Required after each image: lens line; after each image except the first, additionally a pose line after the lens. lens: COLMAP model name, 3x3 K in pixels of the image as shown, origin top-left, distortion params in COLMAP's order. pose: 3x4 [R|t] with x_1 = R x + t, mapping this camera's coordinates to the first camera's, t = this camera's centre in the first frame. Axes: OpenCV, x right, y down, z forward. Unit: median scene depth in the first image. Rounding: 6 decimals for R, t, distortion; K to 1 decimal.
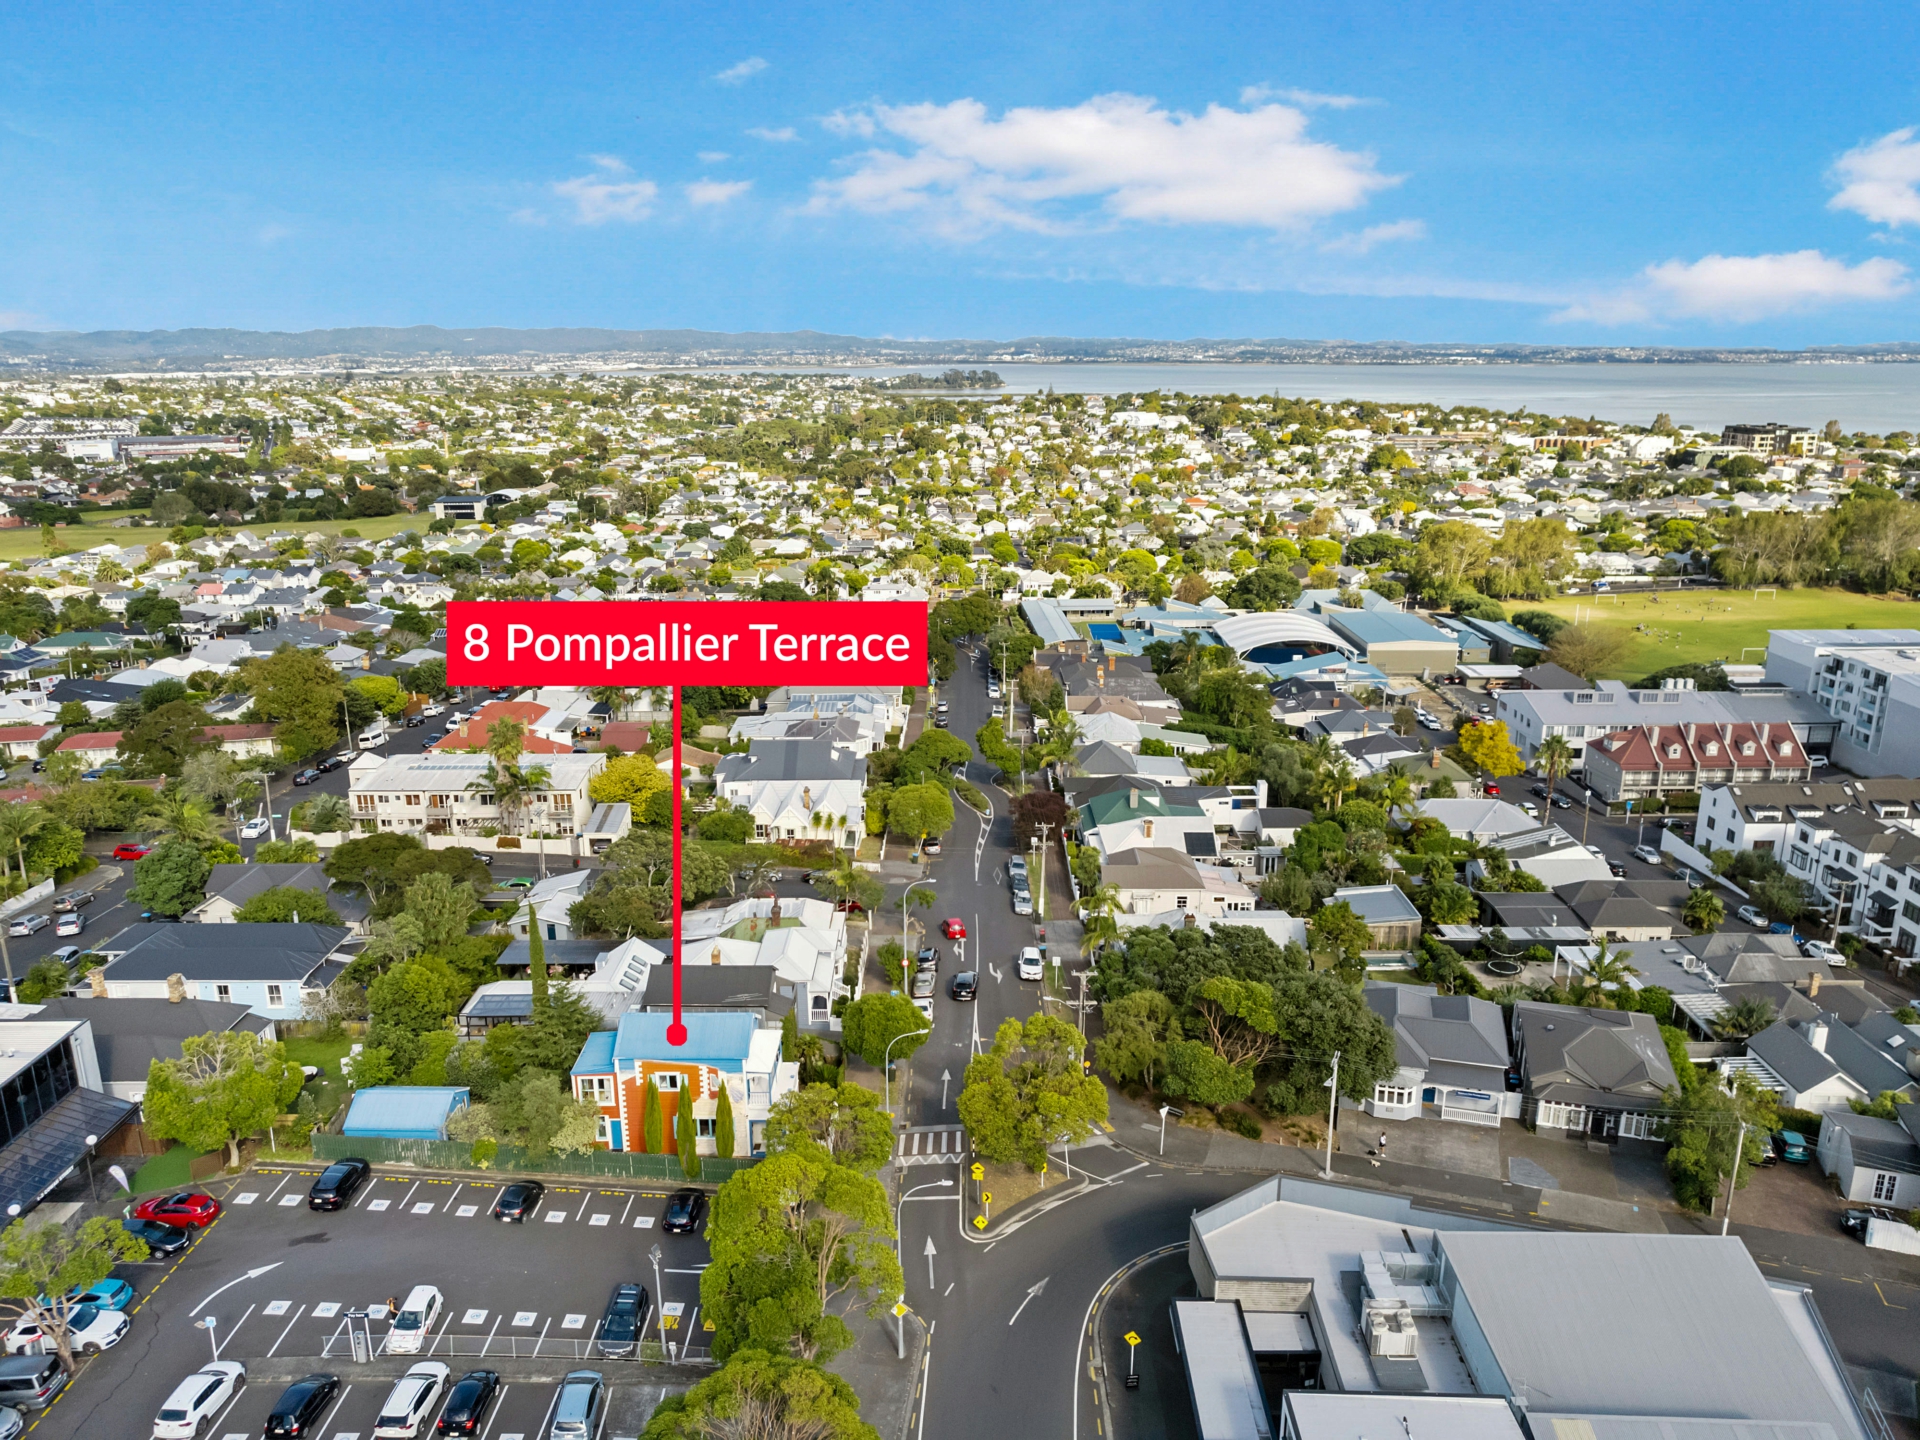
lens RADIAL K [[1346.0, 0, 960.0], [0, 1346.0, 720.0], [0, 0, 1]] dist [-0.063465, 0.050966]
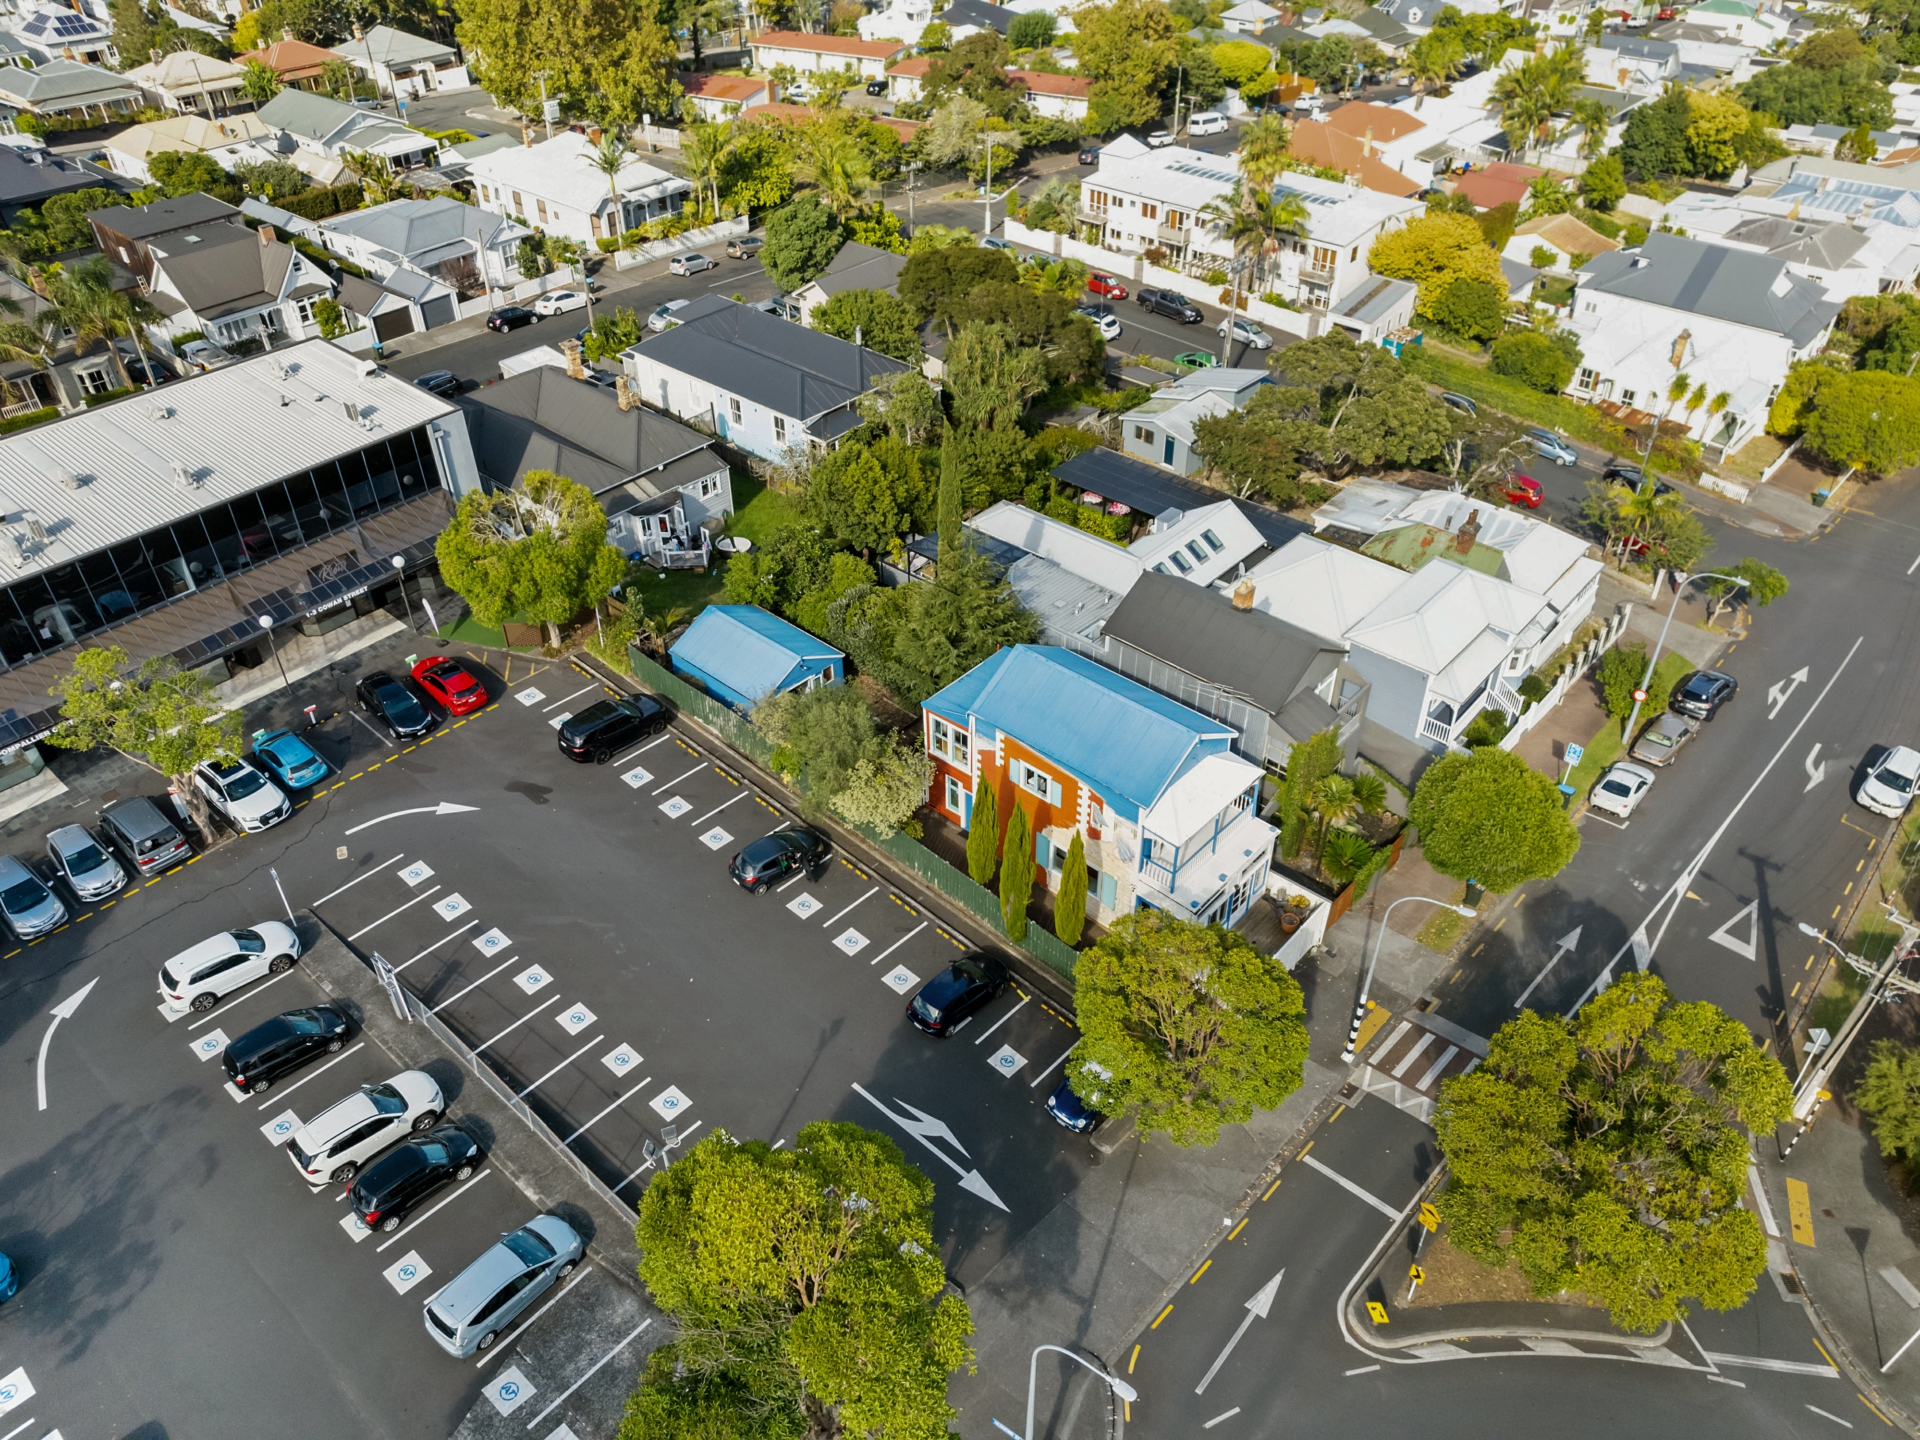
lens RADIAL K [[1346.0, 0, 960.0], [0, 1346.0, 720.0], [0, 0, 1]] dist [-0.063465, 0.050966]
pose [[0.738057, 0.416696, -0.530693, 0.039133], [-0.166640, 0.874723, 0.455072, -0.015319], [0.653837, -0.247434, 0.715034, 0.316317]]
